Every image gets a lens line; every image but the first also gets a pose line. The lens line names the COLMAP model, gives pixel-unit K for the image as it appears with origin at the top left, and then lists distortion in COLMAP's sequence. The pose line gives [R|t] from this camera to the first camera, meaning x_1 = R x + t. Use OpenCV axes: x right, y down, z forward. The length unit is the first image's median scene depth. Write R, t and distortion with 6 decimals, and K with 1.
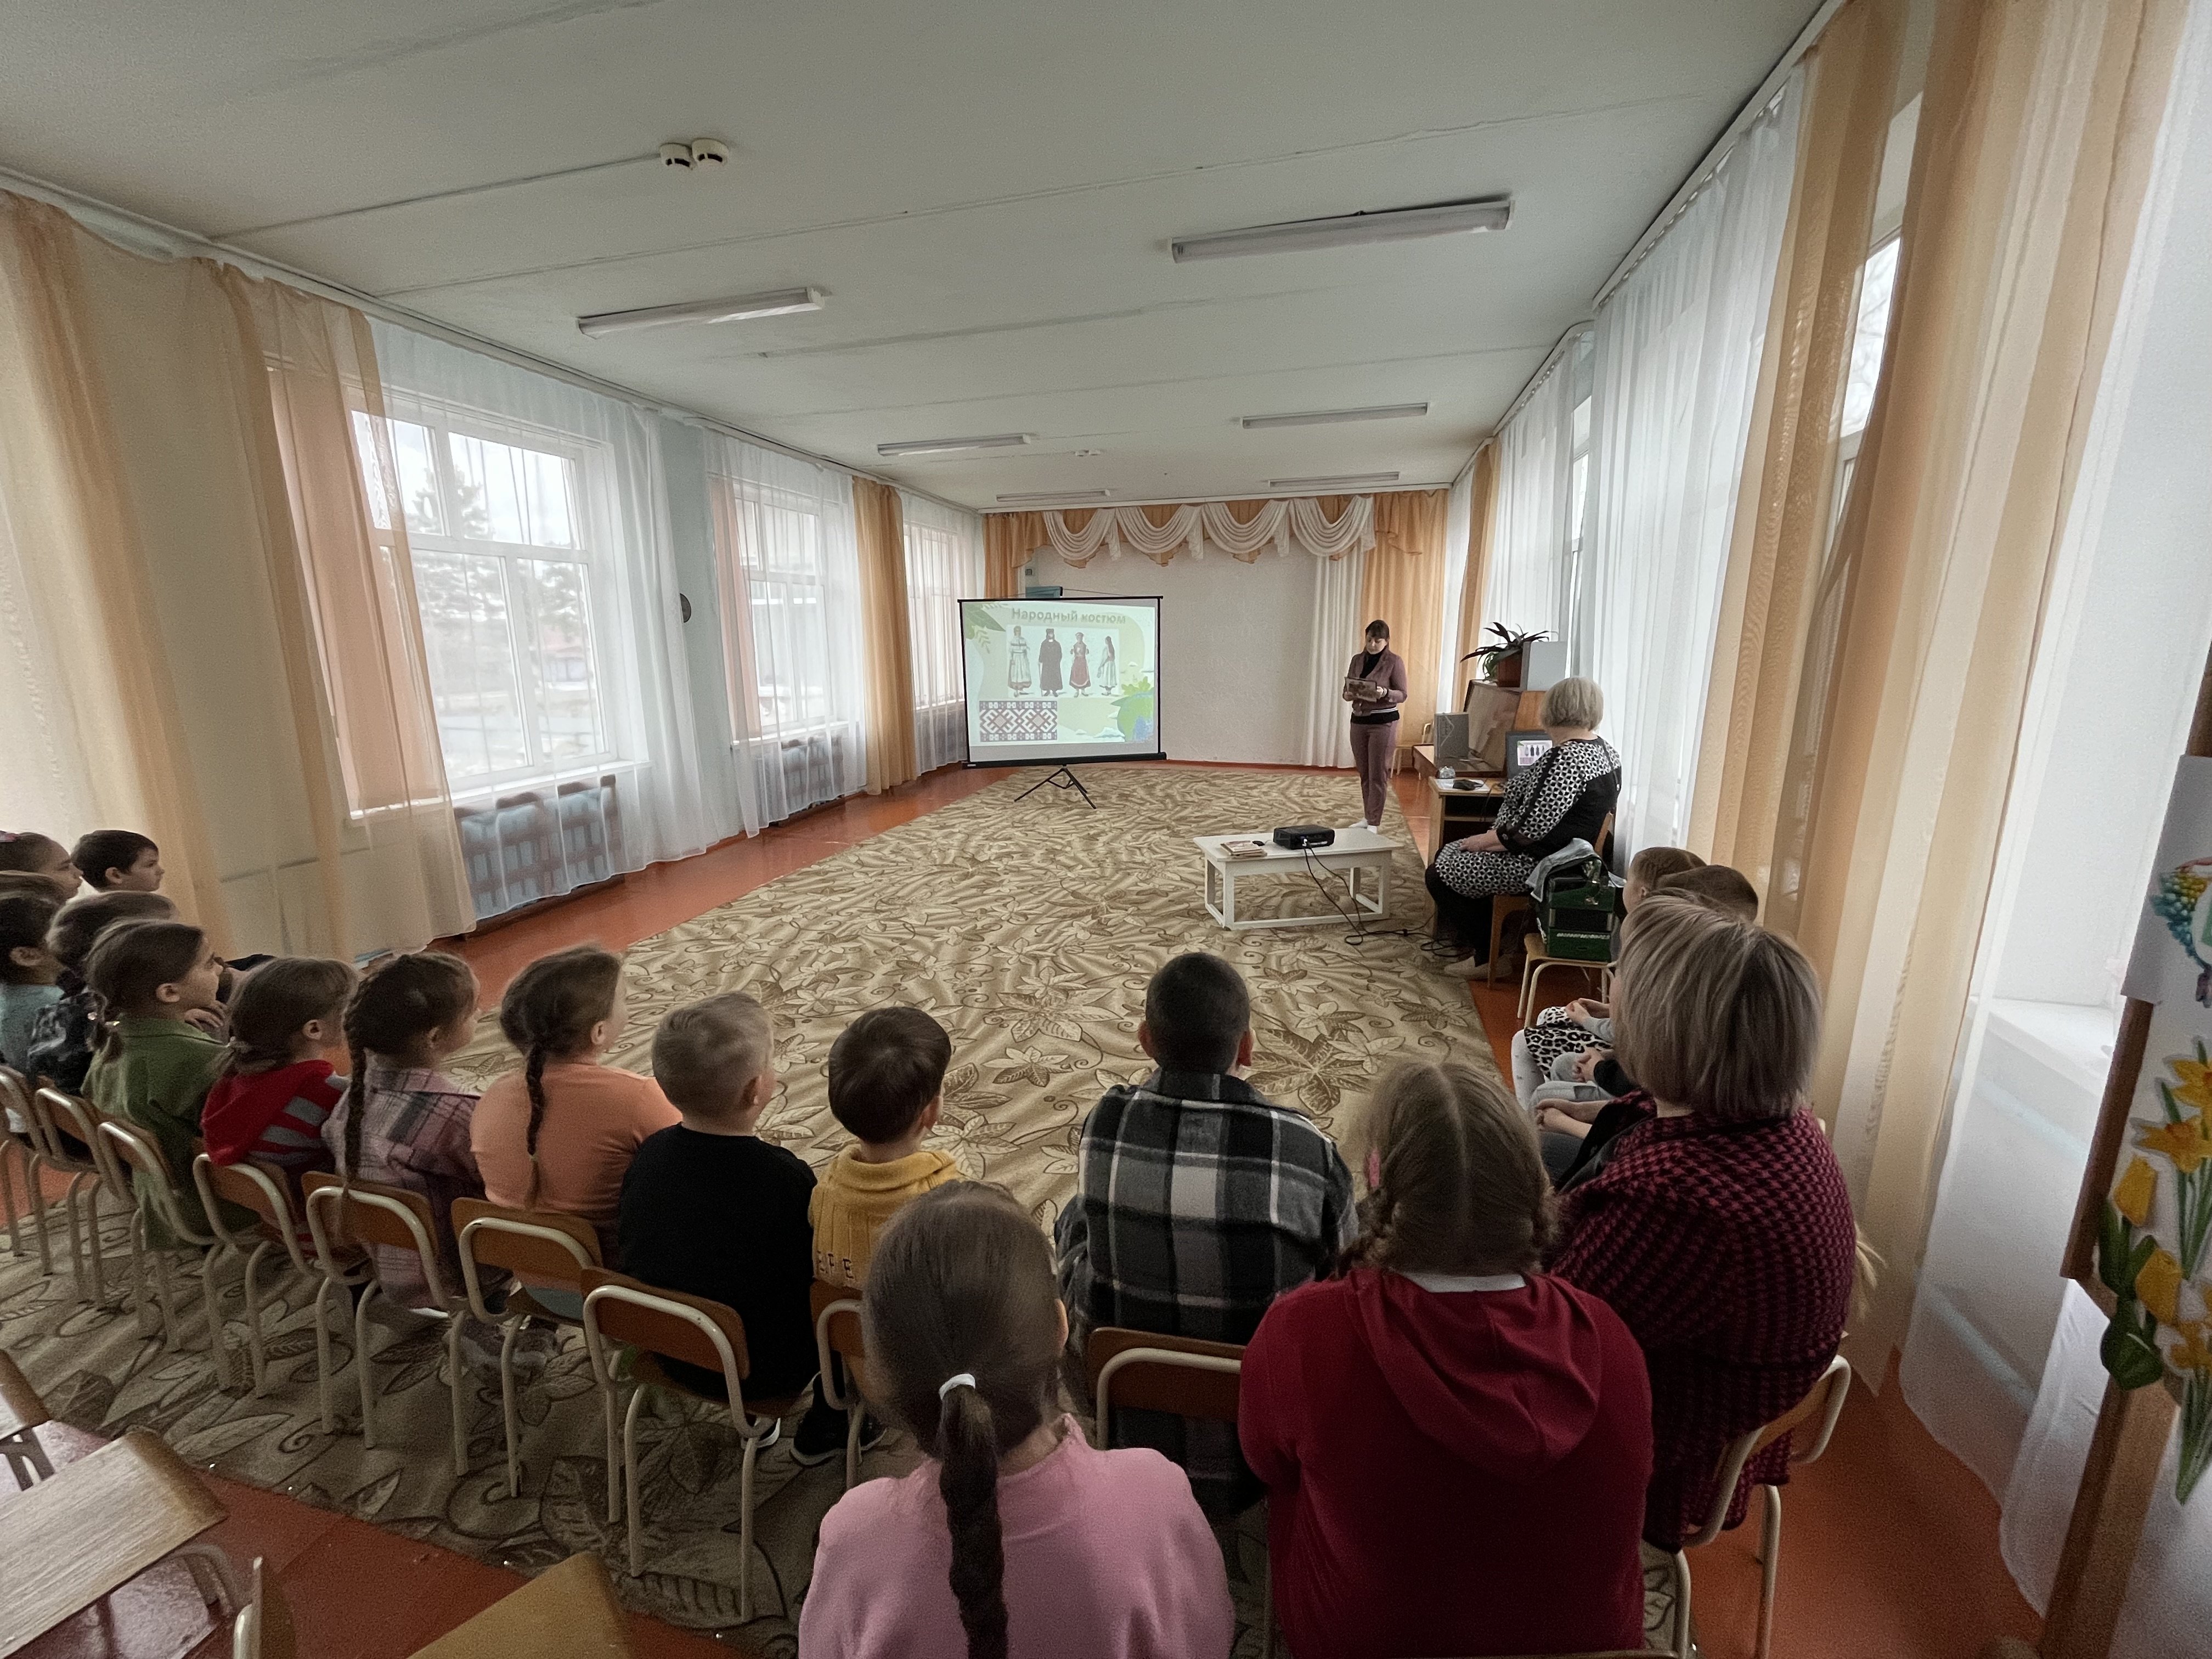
lens RADIAL K [[894.0, 0, 1092.1], [0, 894.0, 828.4], [0, 0, 1]] dist [-0.002212, -0.000877]
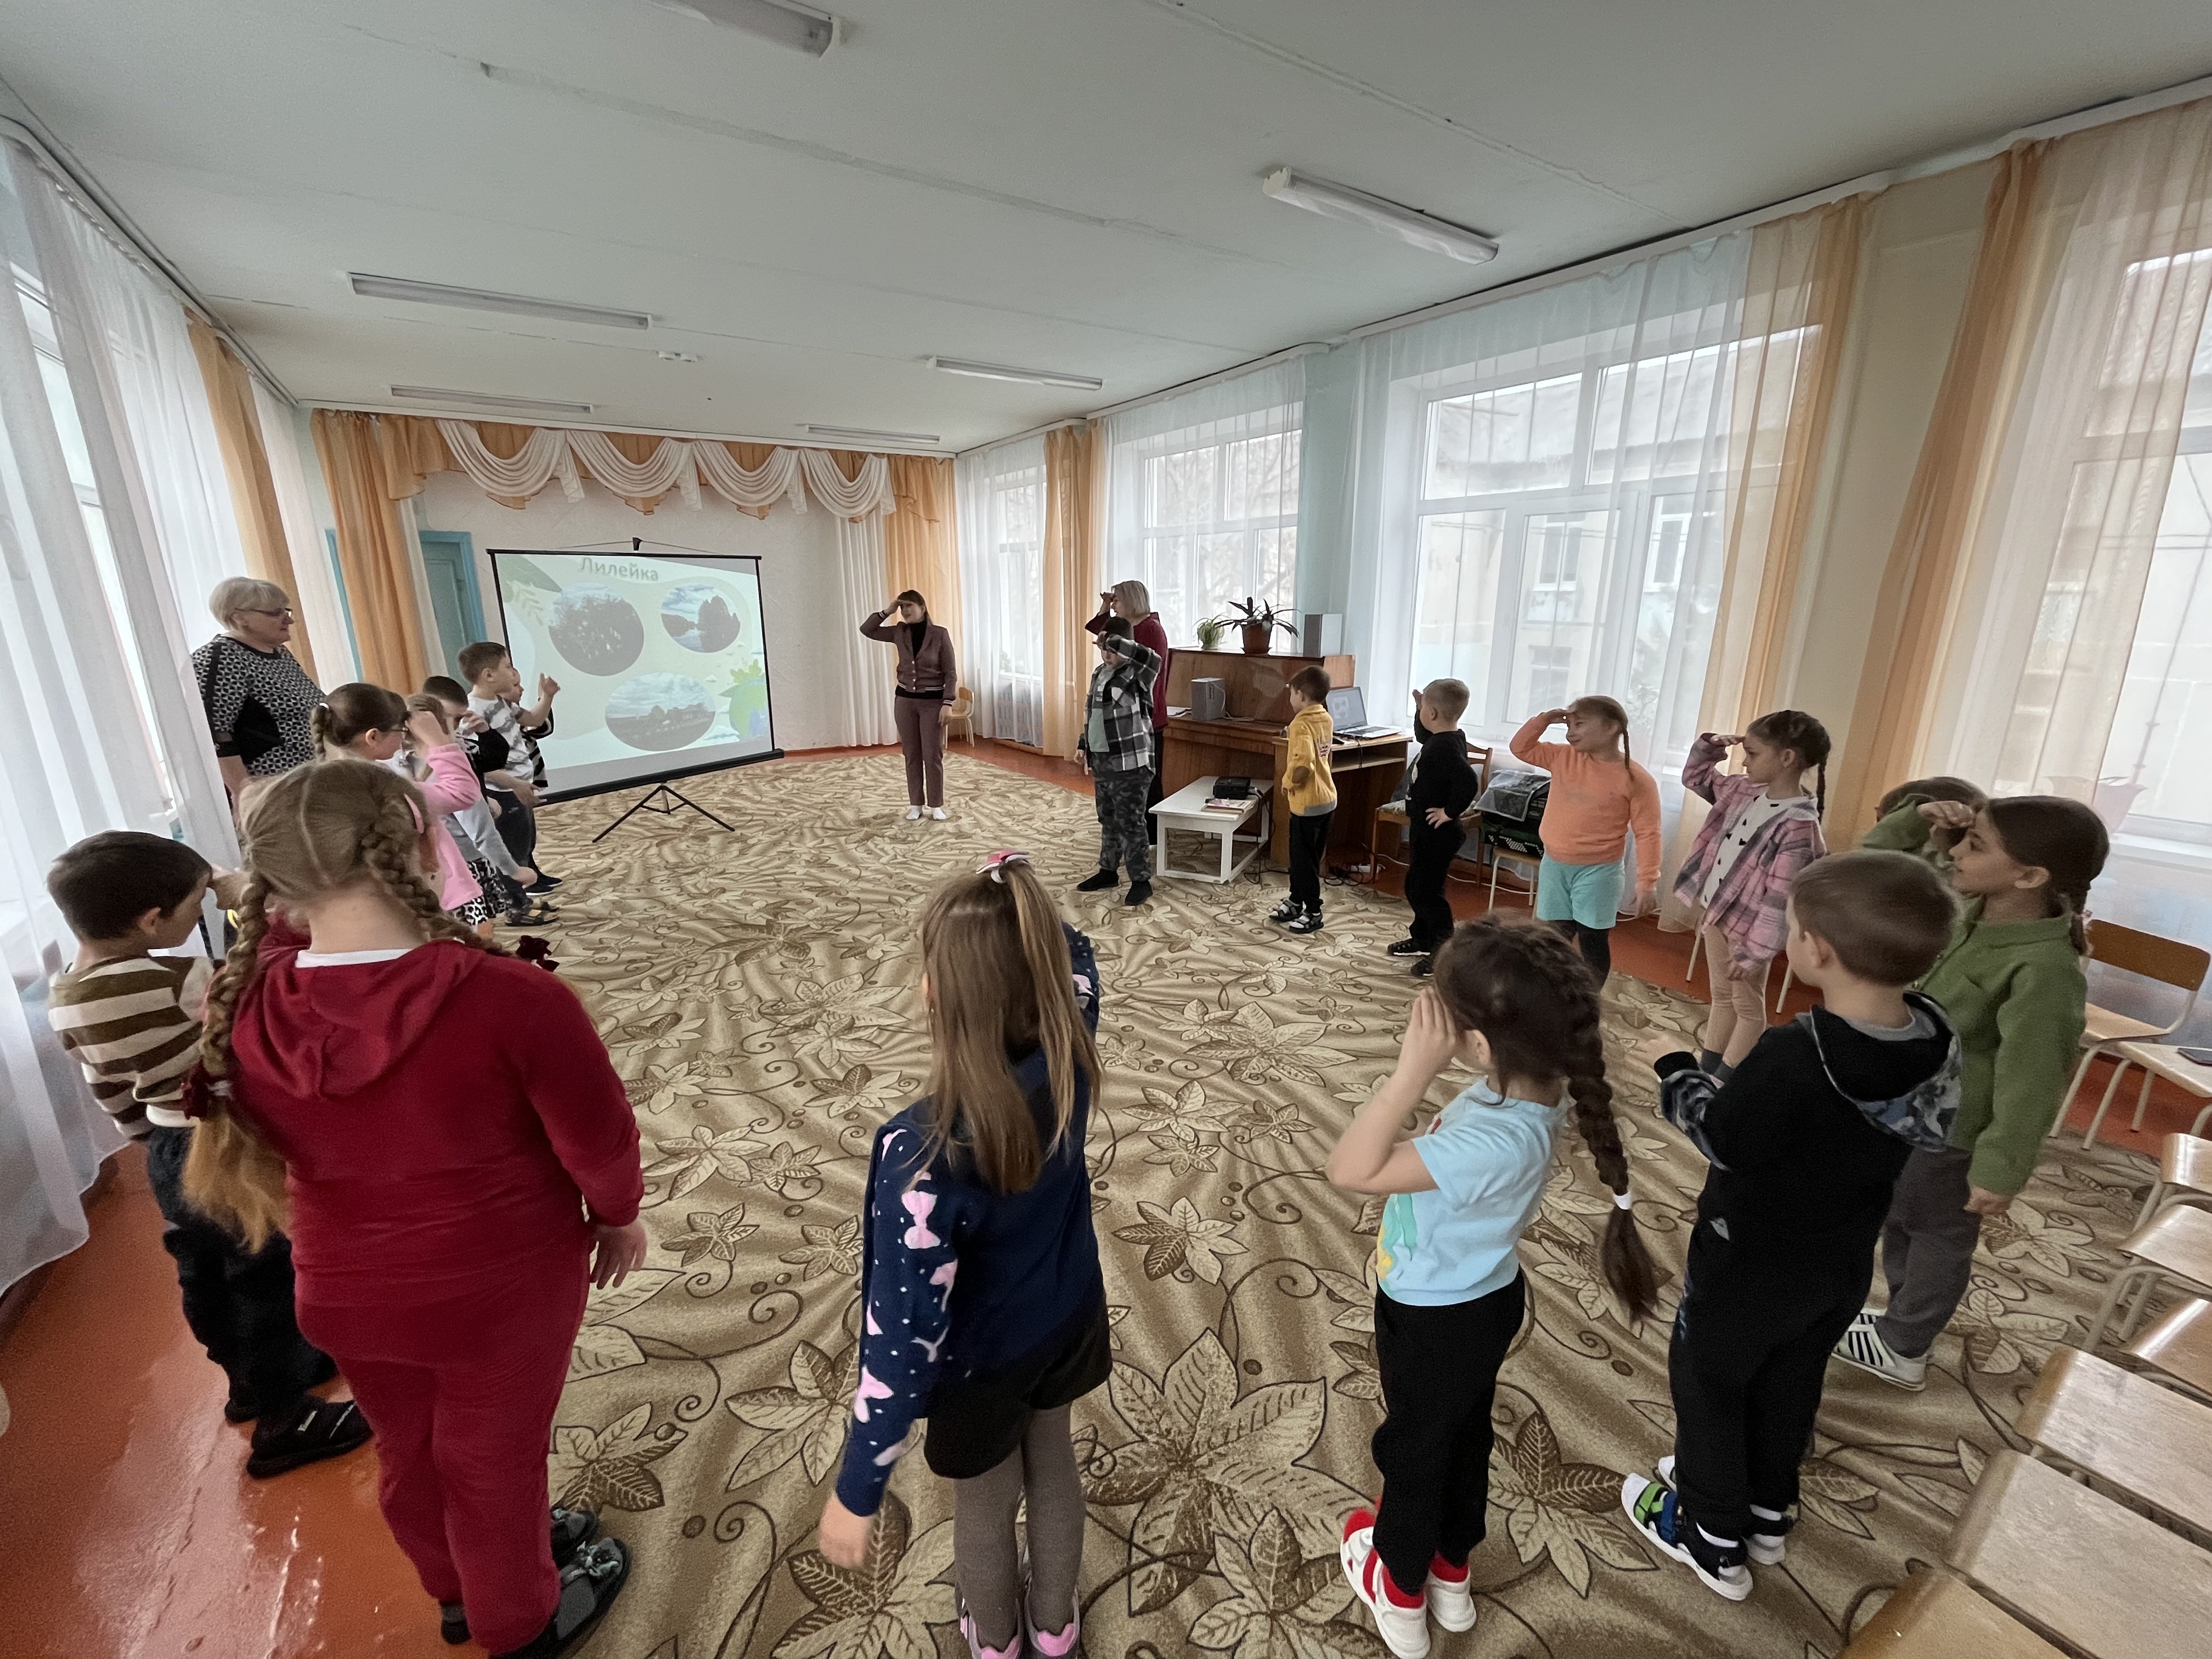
lens RADIAL K [[894.0, 0, 1094.2], [0, 894.0, 828.0], [0, 0, 1]] dist [-0.002212, -0.000877]
pose [[0.665173, -0.180267, 0.724602, -0.460364], [0.153464, 0.982708, 0.103602, -0.074189], [-0.730749, 0.042287, 0.681336, 0.318004]]
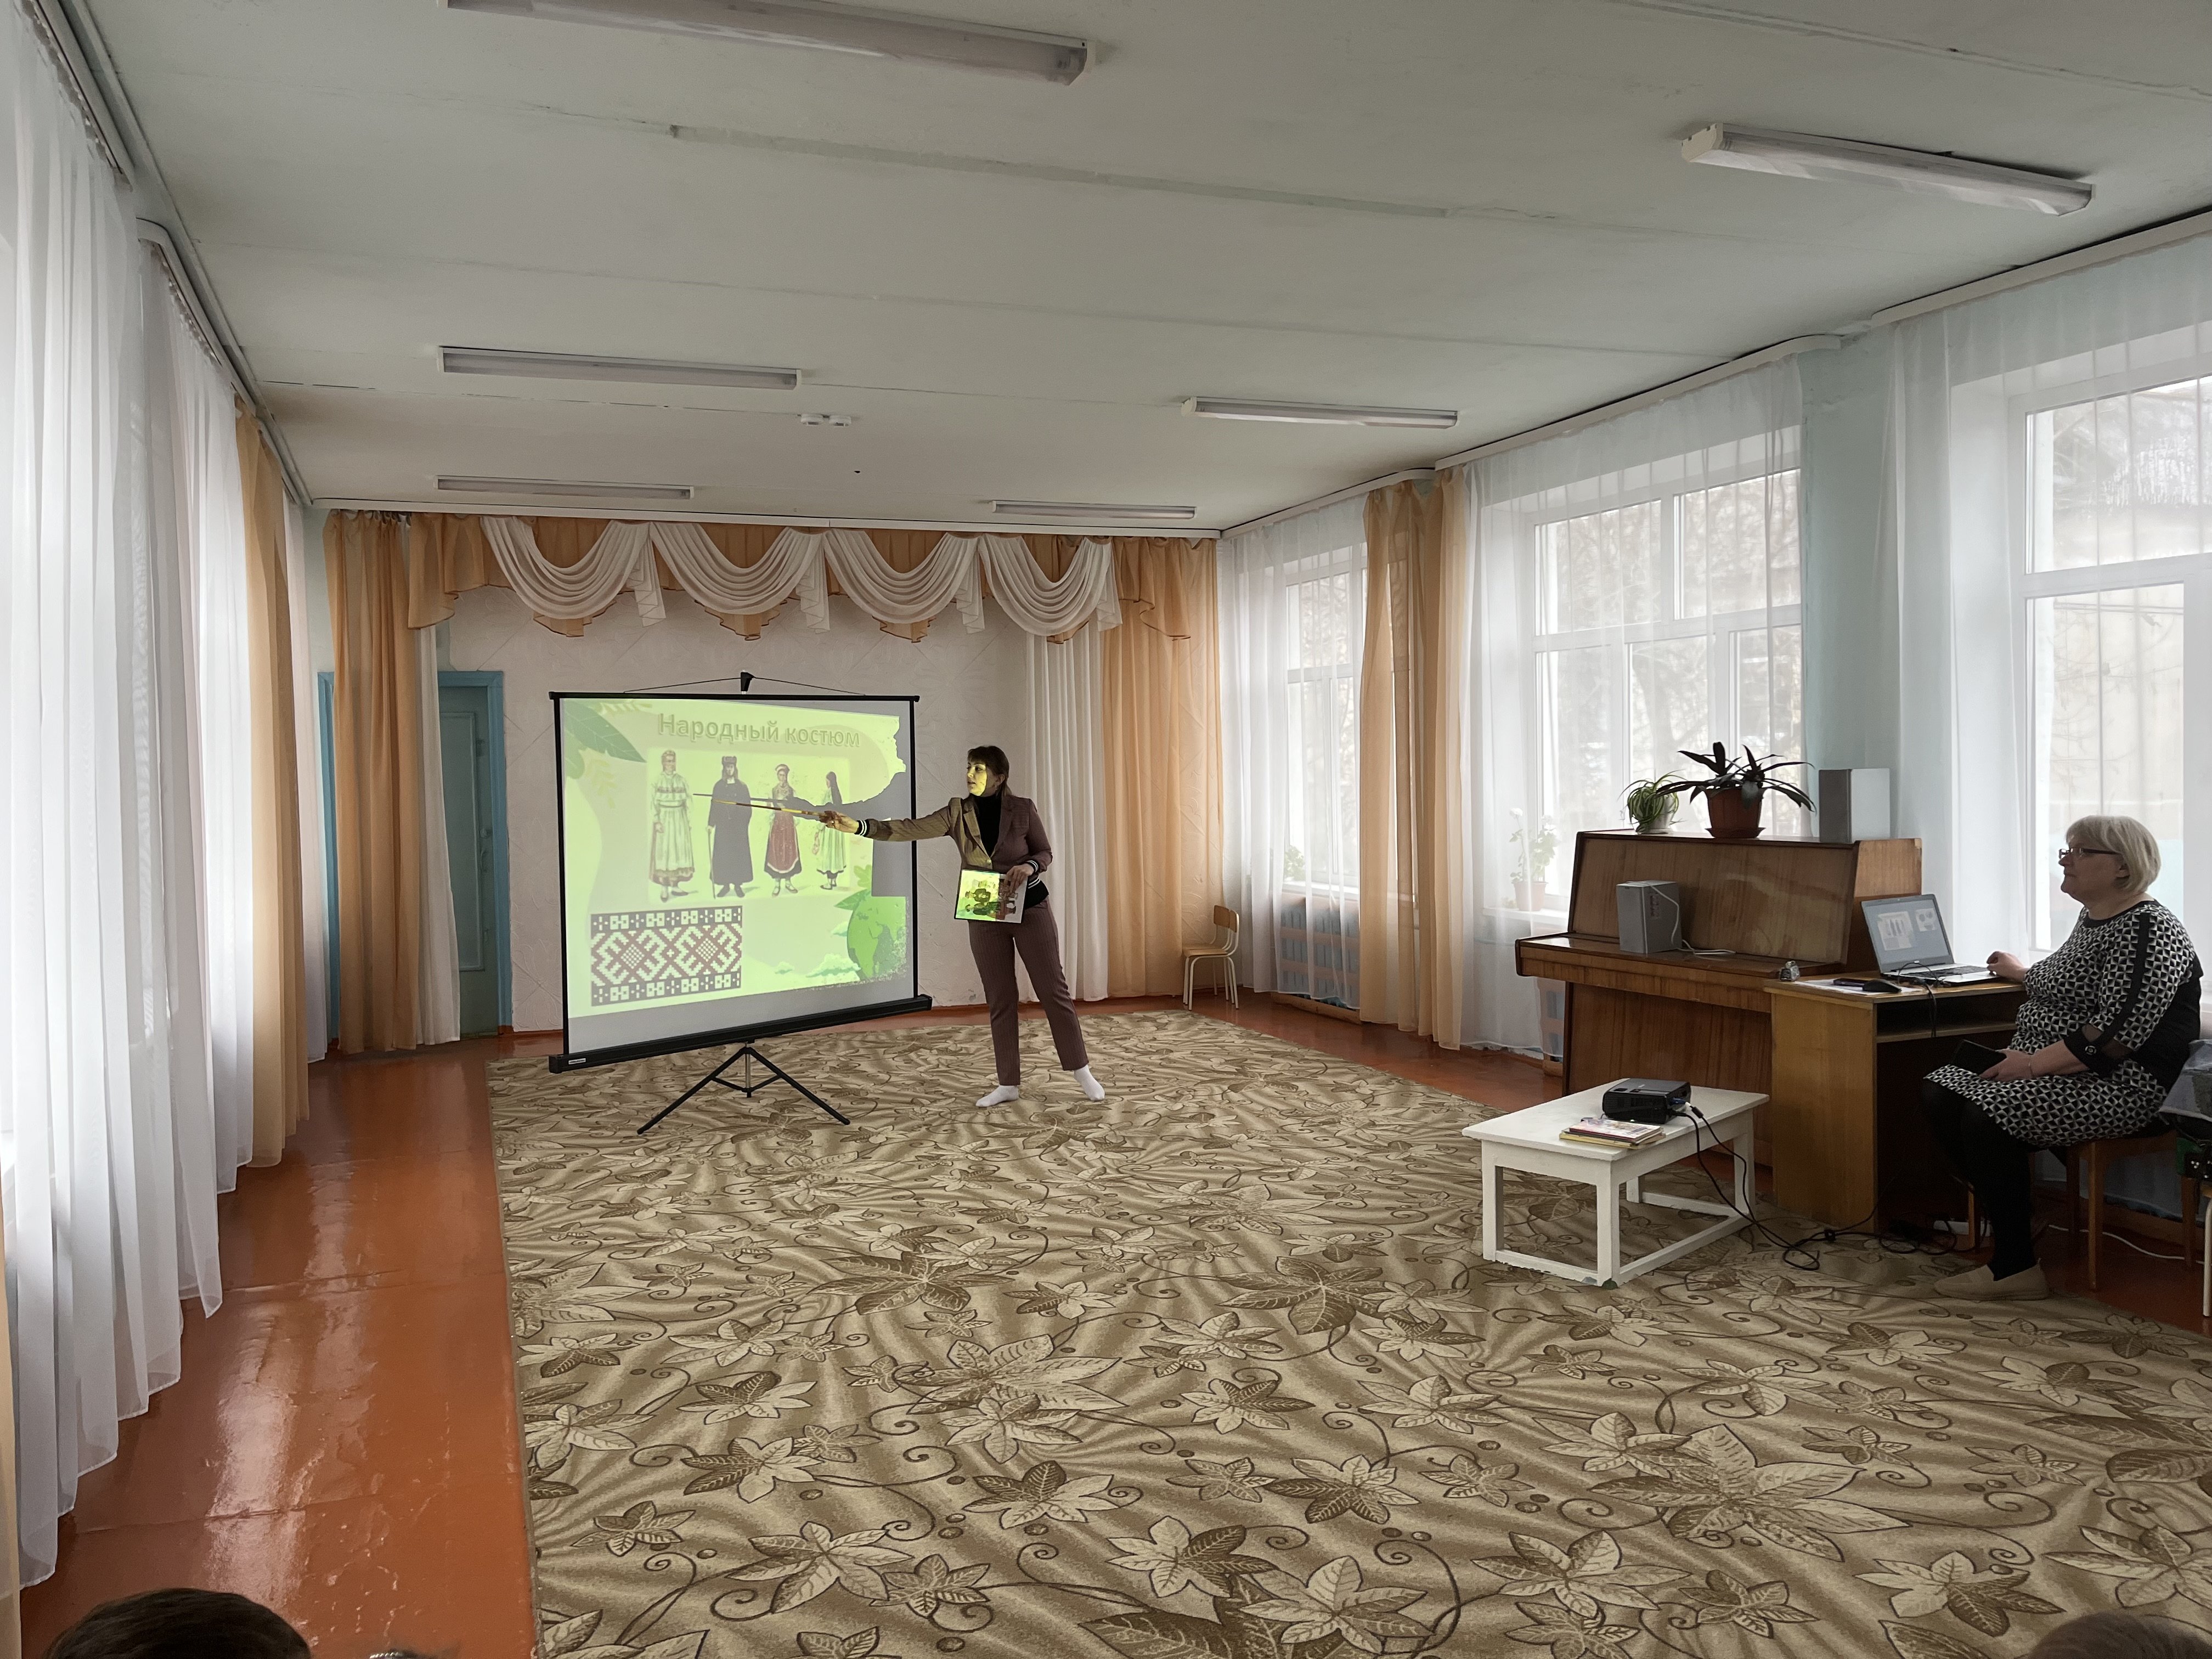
lens RADIAL K [[1668.0, 0, 1088.2], [0, 1668.0, 821.5], [0, 0, 1]] dist [0.066910, -0.090200]
pose [[0.813478, -0.022670, 0.581154, -0.538161], [0.130453, 0.980891, -0.144341, -0.045128], [-0.566776, 0.193231, 0.800891, 0.232839]]
